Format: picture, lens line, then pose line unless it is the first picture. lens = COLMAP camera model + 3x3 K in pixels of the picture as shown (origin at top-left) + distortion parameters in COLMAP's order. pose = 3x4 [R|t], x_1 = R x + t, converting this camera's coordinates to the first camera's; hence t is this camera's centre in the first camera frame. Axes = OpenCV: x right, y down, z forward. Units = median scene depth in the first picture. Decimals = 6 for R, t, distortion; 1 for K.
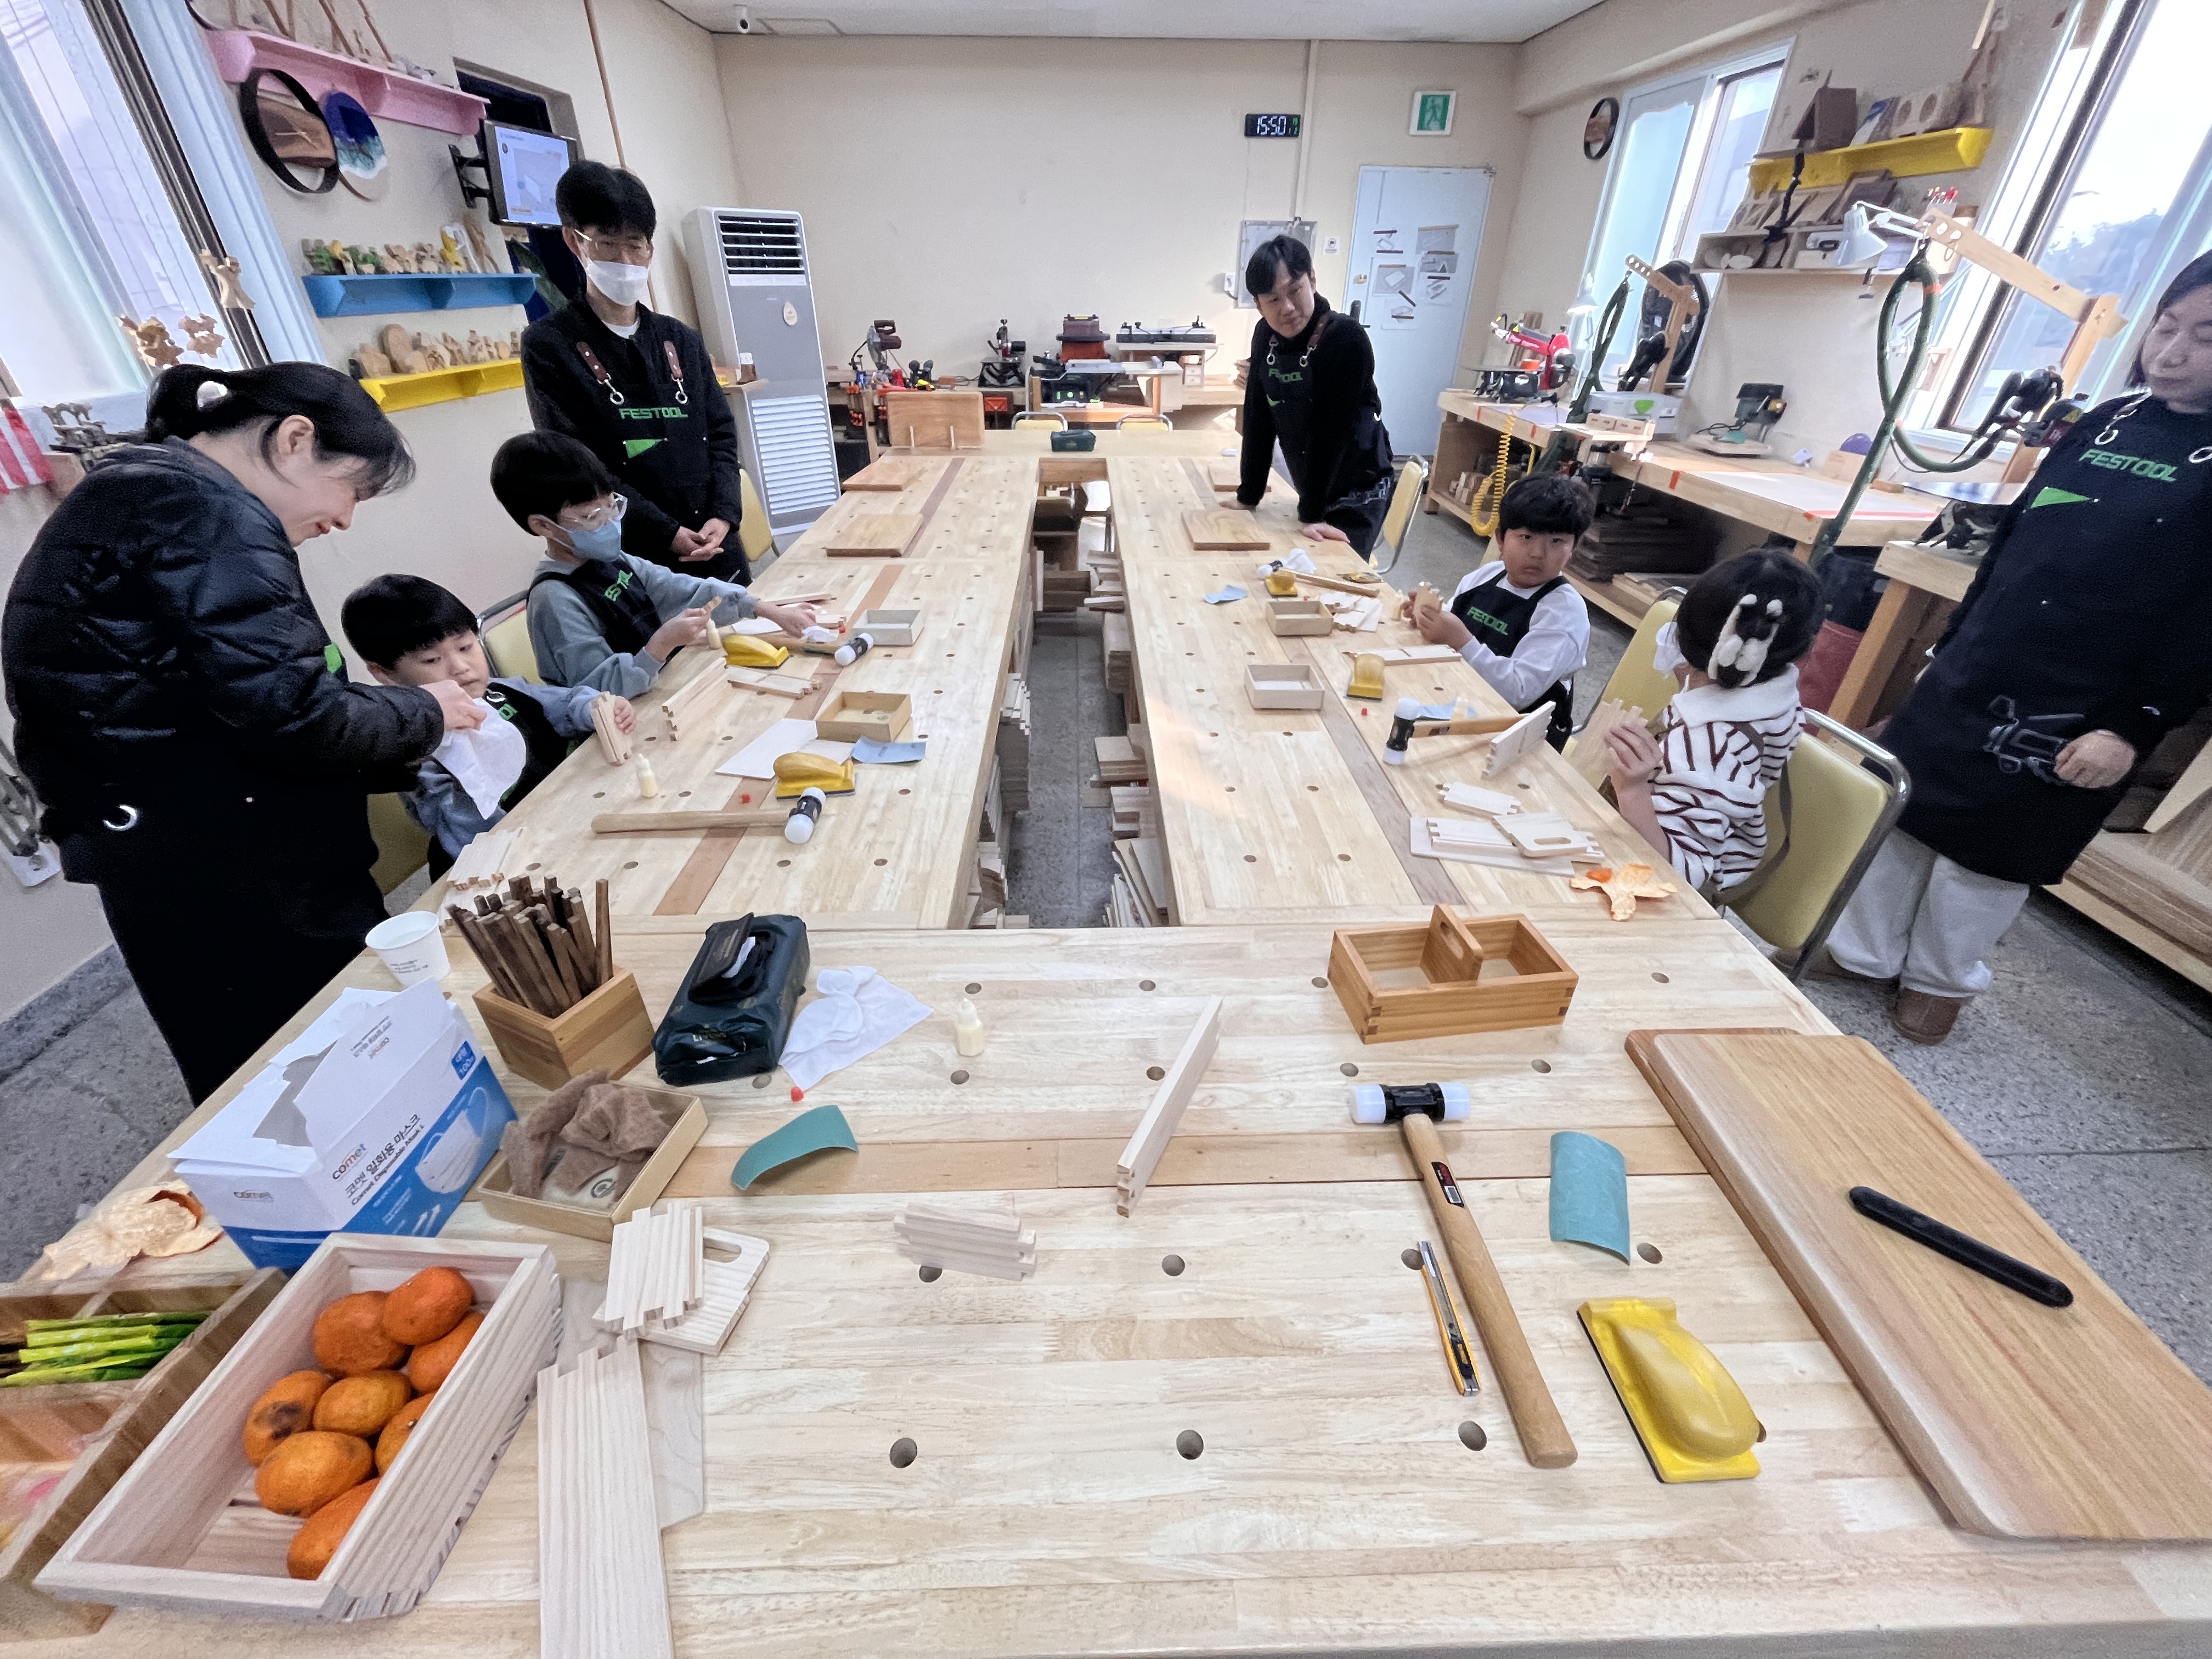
lens RADIAL K [[908.1, 0, 1106.0], [0, 908.1, 829.5], [0, 0, 1]] dist [-0.002616, -0.000207]
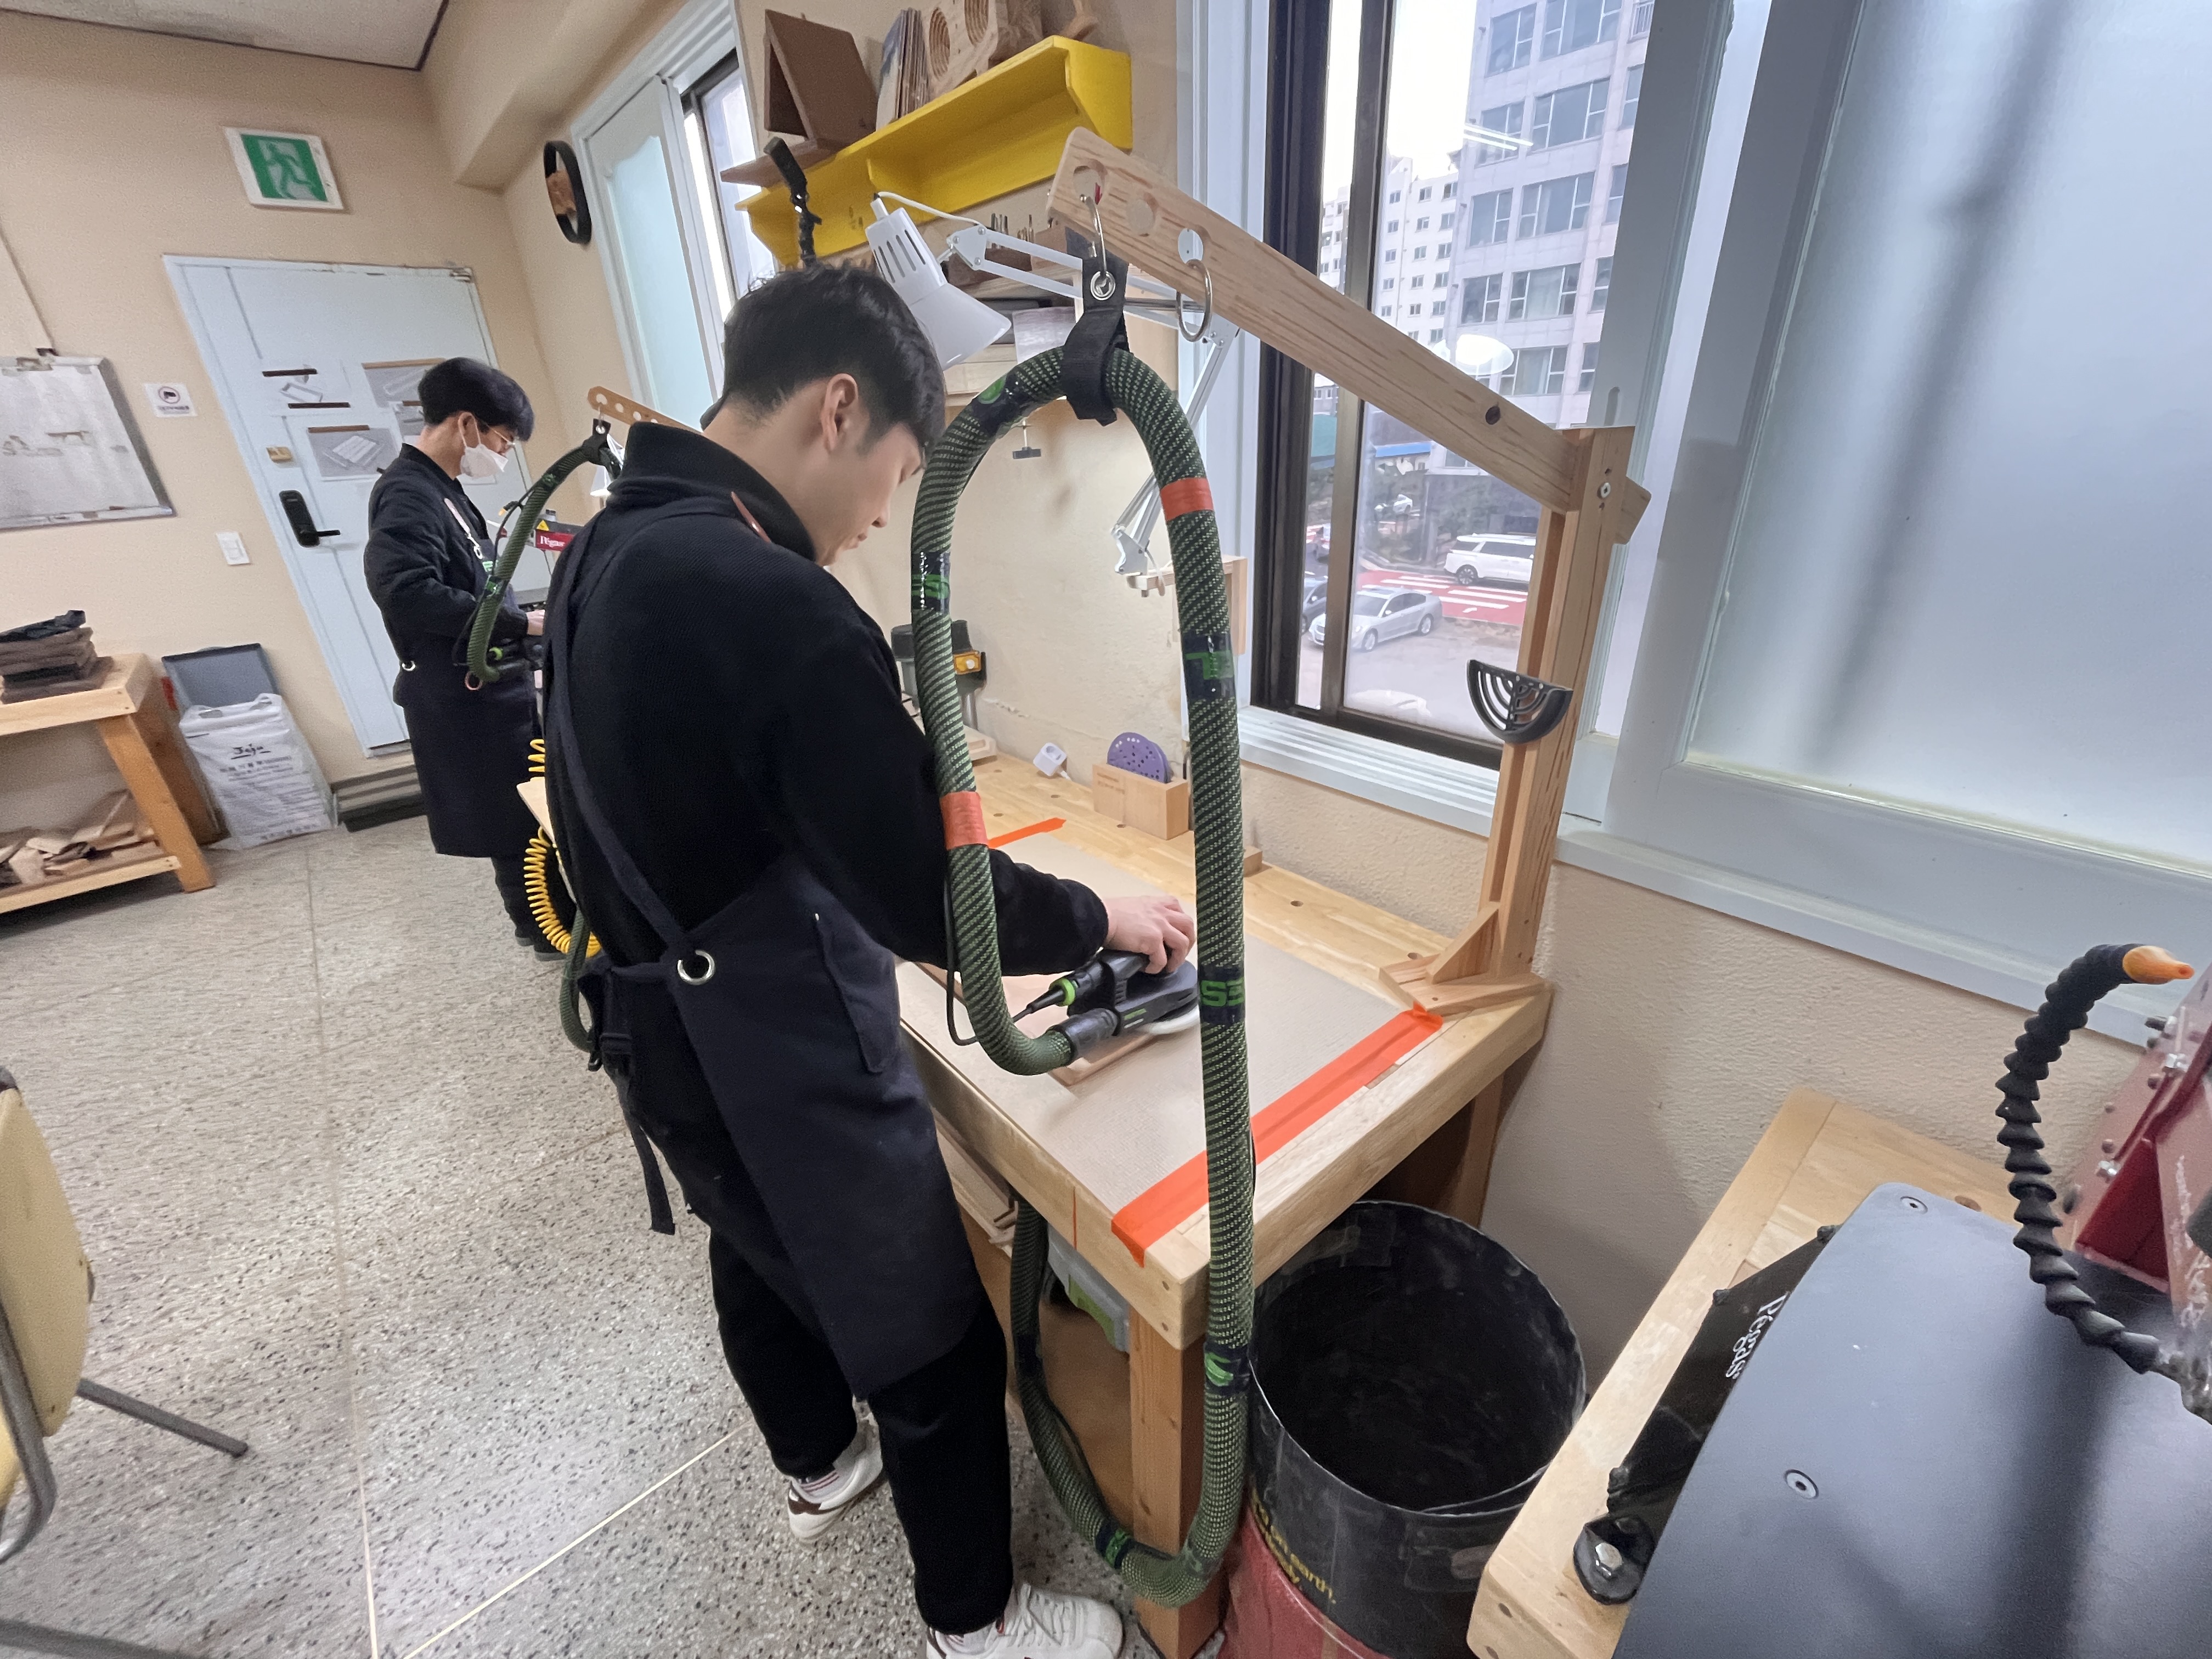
lens RADIAL K [[908.1, 0, 1106.0], [0, 908.1, 829.5], [0, 0, 1]] dist [-0.002616, -0.000207]
pose [[0.781116, -0.297166, 0.549136, 0.689528], [0.365606, 0.930624, -0.016447, -0.477206], [-0.506152, 0.213615, 0.835571, 0.786621]]
